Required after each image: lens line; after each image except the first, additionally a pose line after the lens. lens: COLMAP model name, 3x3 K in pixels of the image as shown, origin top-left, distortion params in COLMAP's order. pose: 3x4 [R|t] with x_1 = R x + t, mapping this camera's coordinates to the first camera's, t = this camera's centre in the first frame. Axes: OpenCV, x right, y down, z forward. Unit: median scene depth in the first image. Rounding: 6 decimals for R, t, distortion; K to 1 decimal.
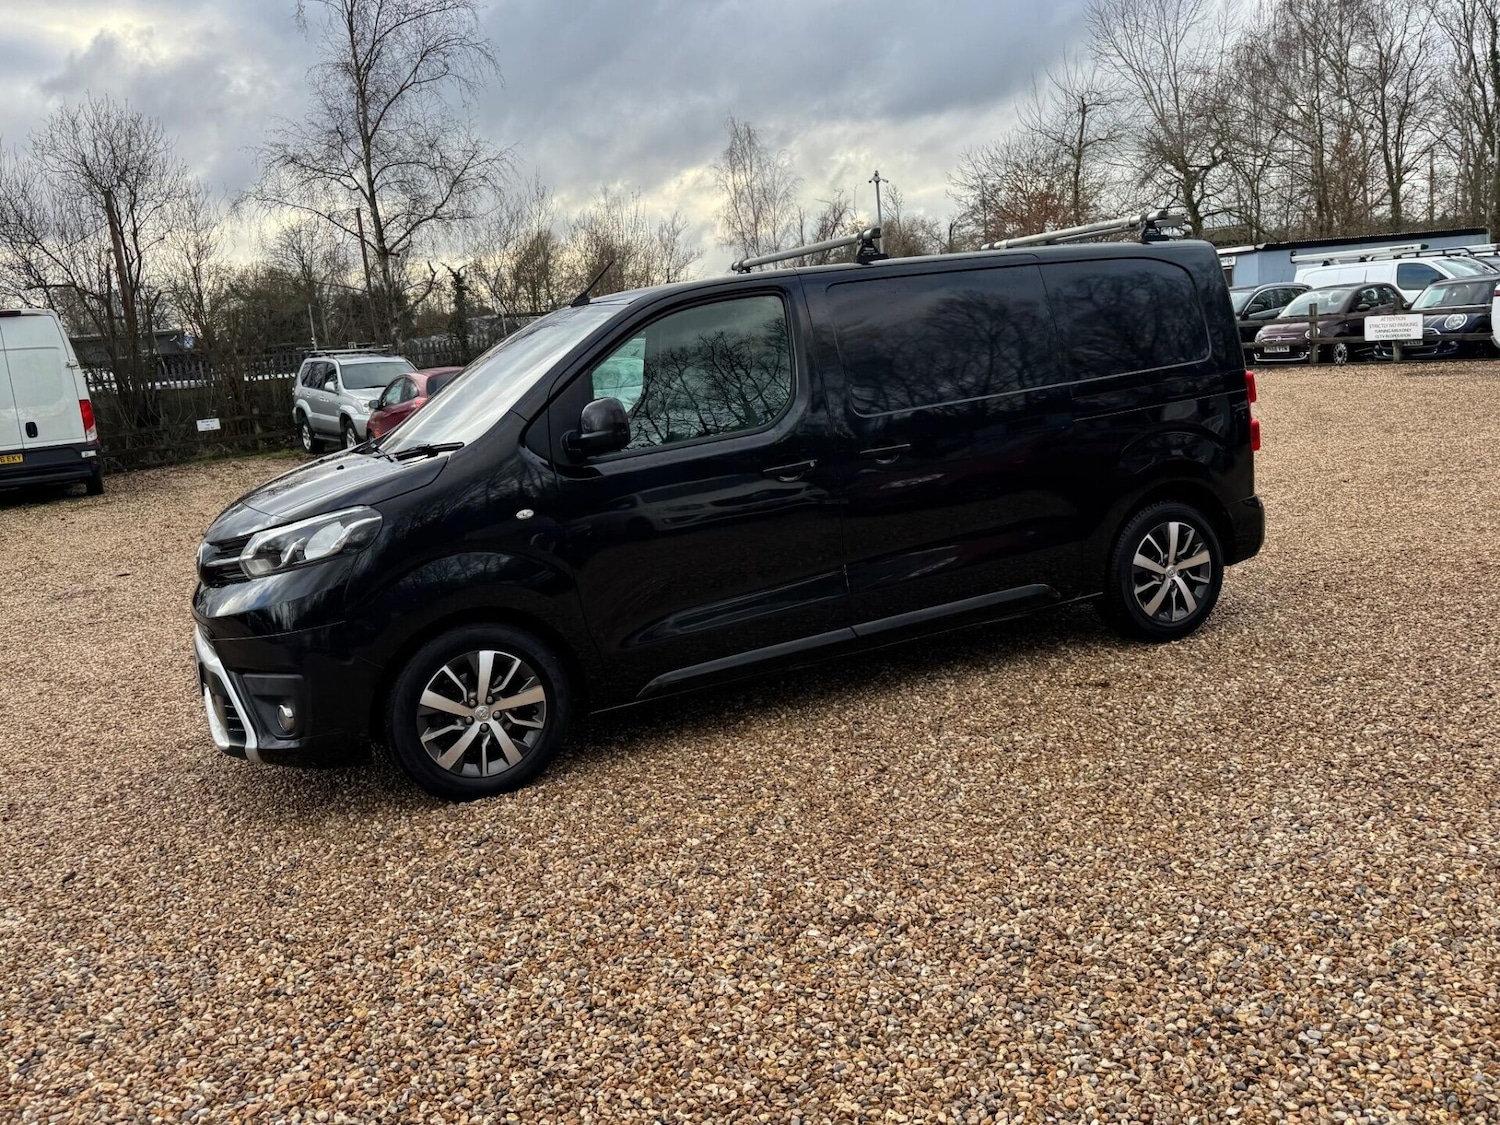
lens RADIAL K [[1273.8, 0, 740.9], [0, 1273.8, 559.6], [0, 0, 1]] dist [0.076218, -0.114243]
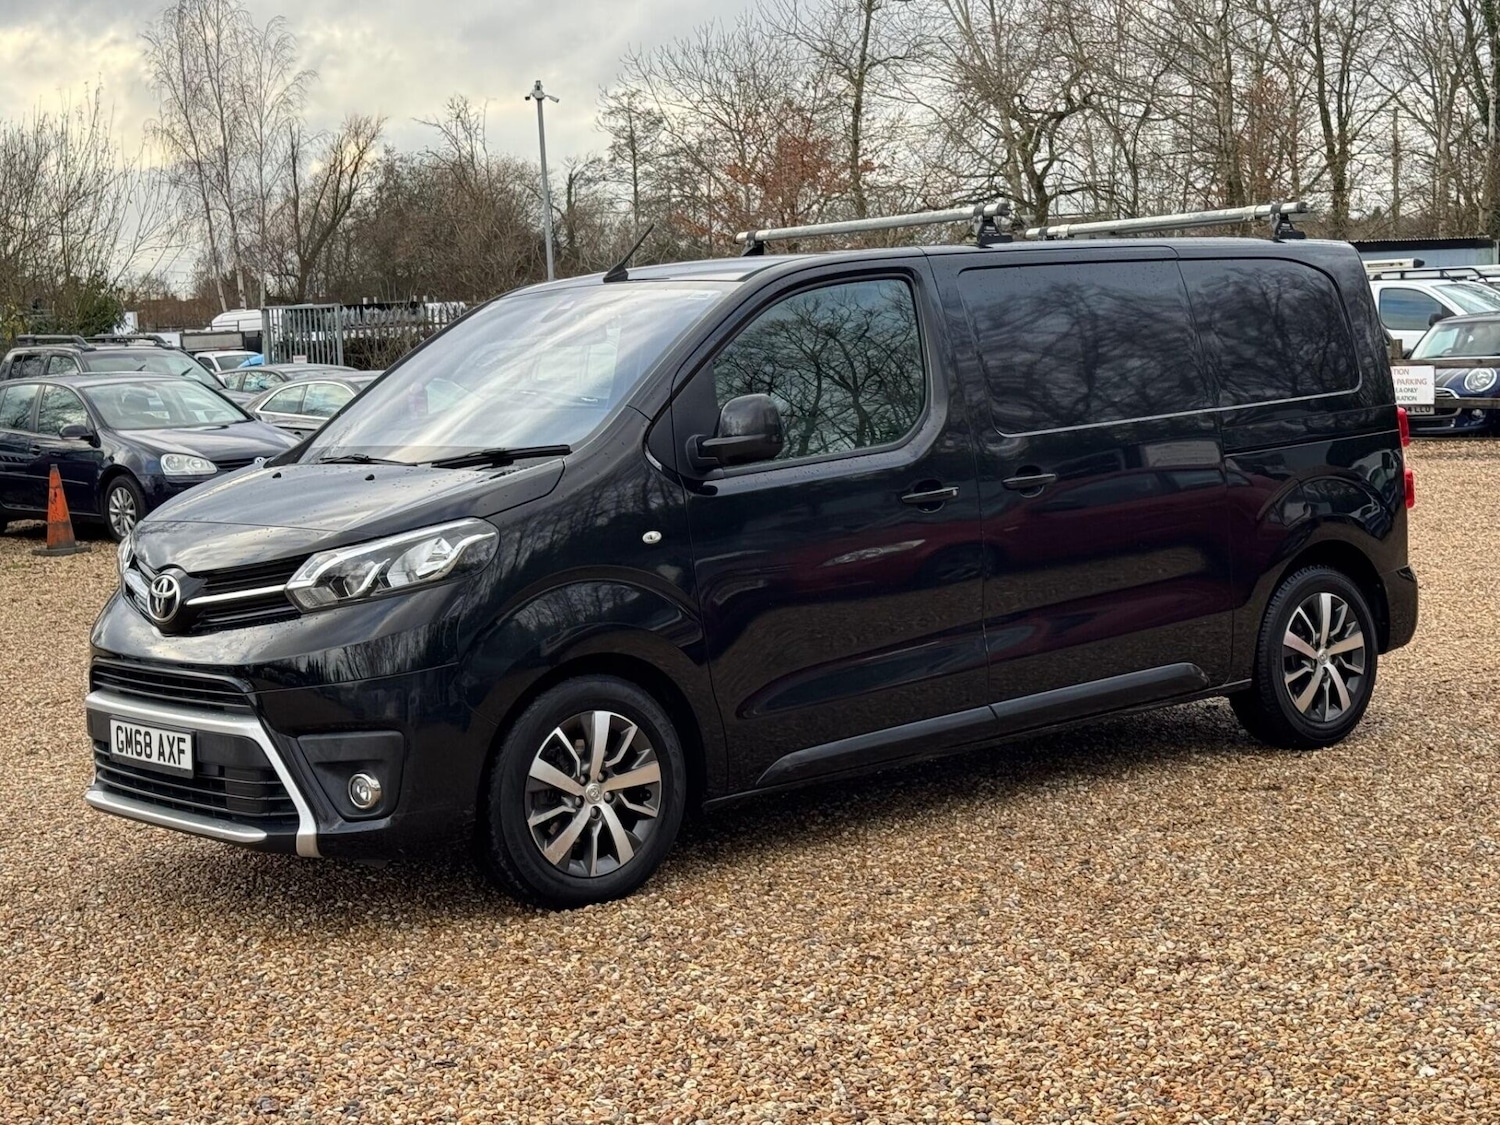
lens RADIAL K [[2466.6, 0, 765.9], [0, 2466.6, 556.1], [0, 0, 1]] dist [0.110156, 0.000000]
pose [[0.967905, 0.022839, 0.250277, -0.449184], [0.002387, 0.994982, -0.100027, 0.119445], [-0.251306, 0.097414, 0.962993, -0.448796]]
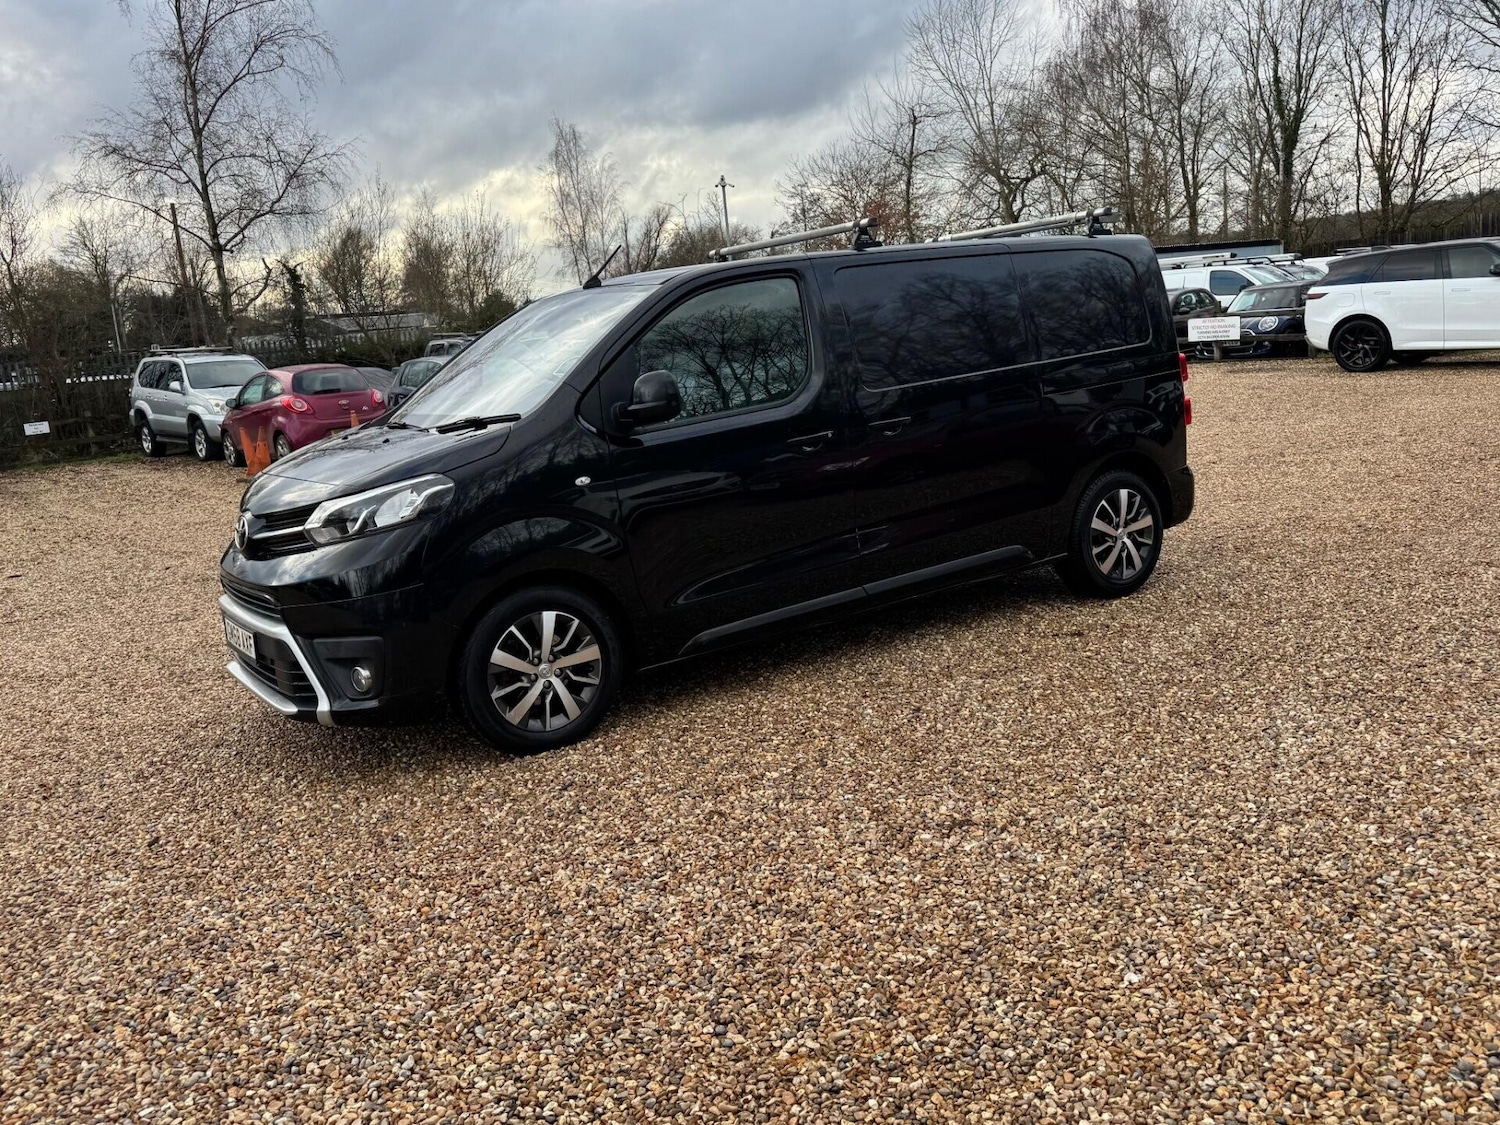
lens RADIAL K [[1273.8, 0, 743.7], [0, 1273.8, 566.6], [0, 0, 1]] dist [0.076218, -0.114243]
pose [[0.990007, -0.022768, 0.139165, -0.173328], [0.022629, 0.999741, 0.002577, 0.033162], [-0.139187, 0.000598, 0.990266, -0.060662]]
